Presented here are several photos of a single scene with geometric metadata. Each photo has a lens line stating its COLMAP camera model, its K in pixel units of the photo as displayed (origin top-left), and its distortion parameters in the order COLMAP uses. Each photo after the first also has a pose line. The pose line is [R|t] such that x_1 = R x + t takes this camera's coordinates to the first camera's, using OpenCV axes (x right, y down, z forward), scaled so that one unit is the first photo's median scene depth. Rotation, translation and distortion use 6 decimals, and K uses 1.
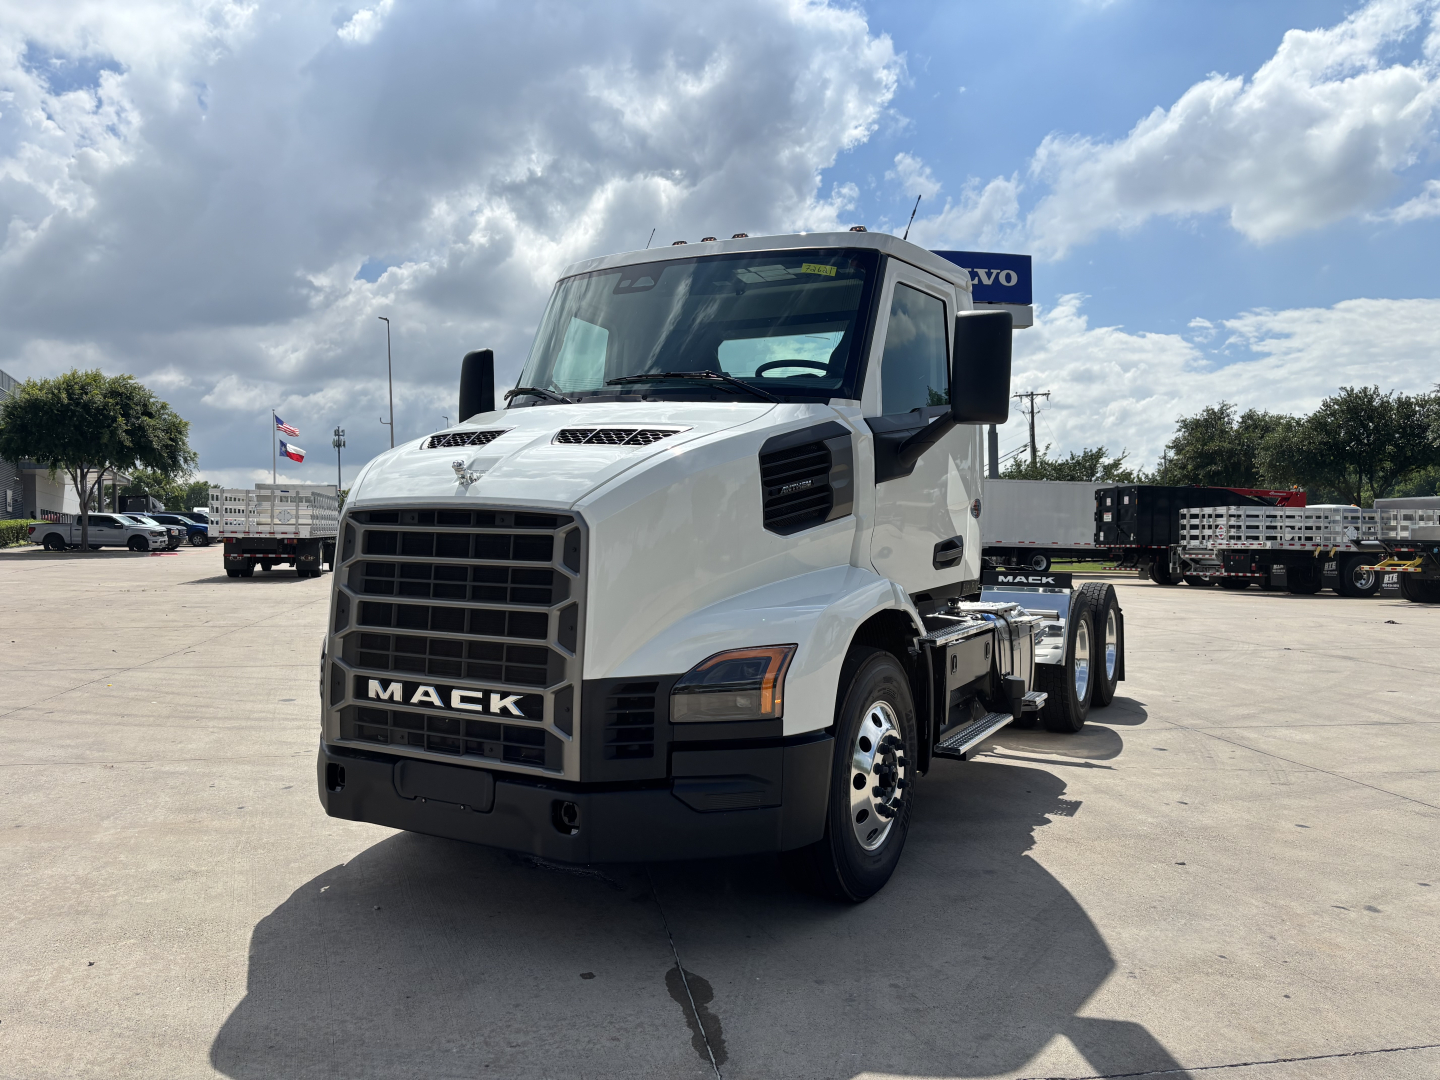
lens RADIAL K [[1094.6, 0, 710.8], [0, 1094.6, 511.1], [0, 0, 1]] dist [0.054633, -0.051118]
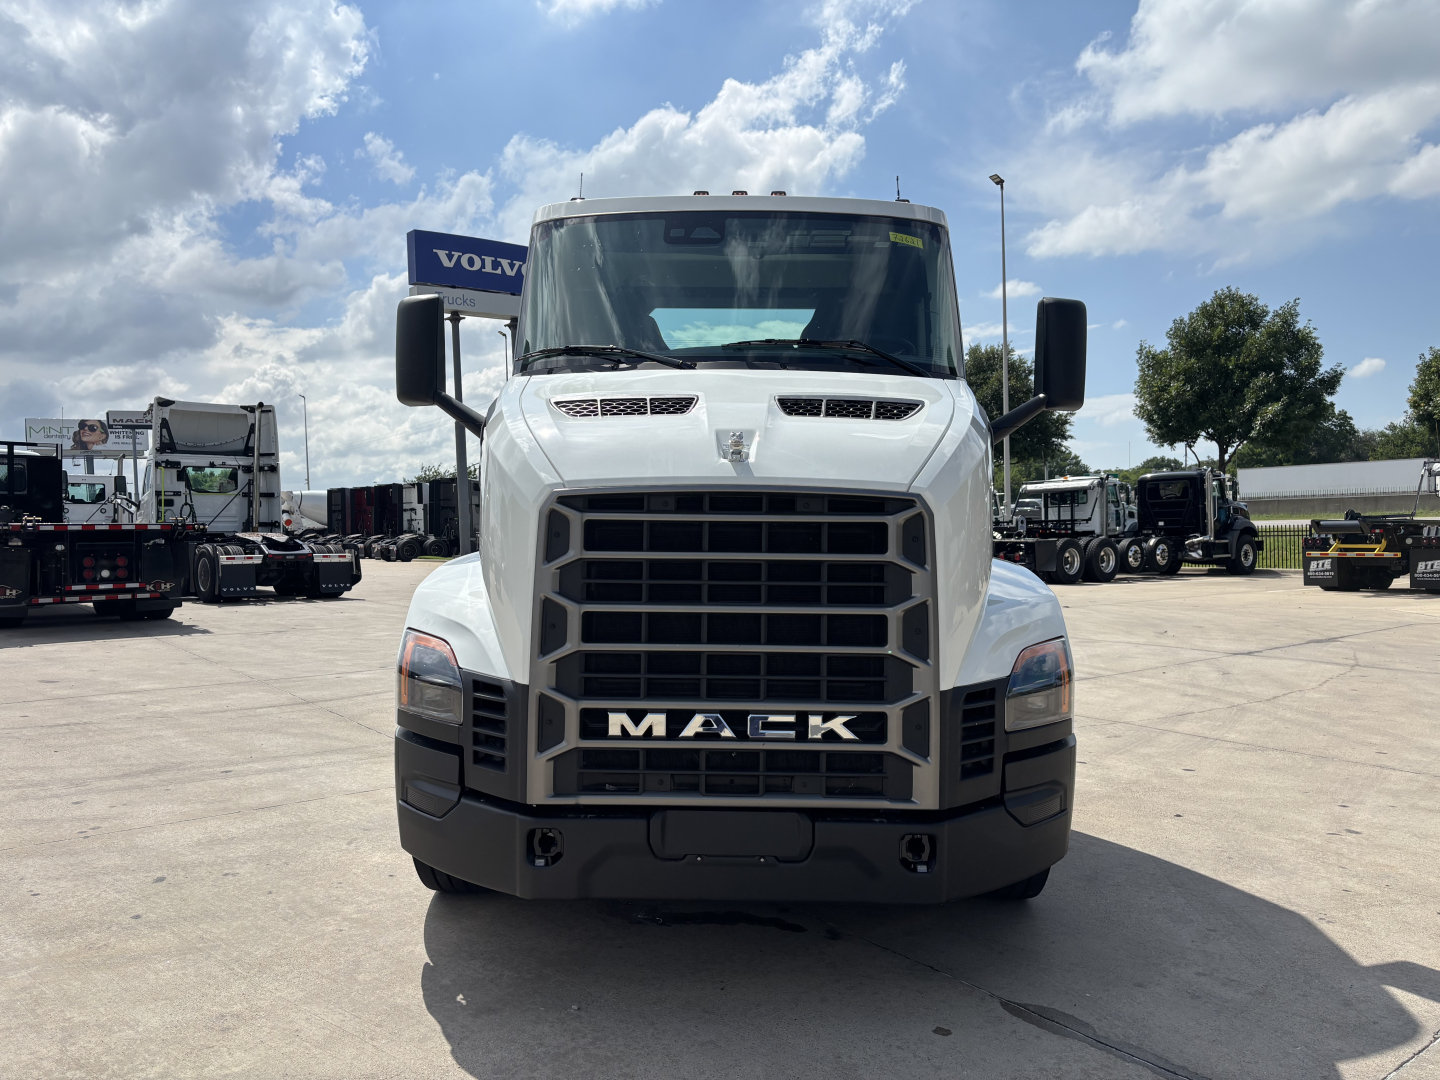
lens RADIAL K [[1094.6, 0, 700.7], [0, 1094.6, 521.9], [0, 0, 1]] dist [0.054633, -0.051118]
pose [[0.889577, -0.011066, 0.456651, -0.604143], [0.003781, 0.999851, 0.016864, 0.006366], [-0.456769, -0.013275, 0.889486, 0.290846]]
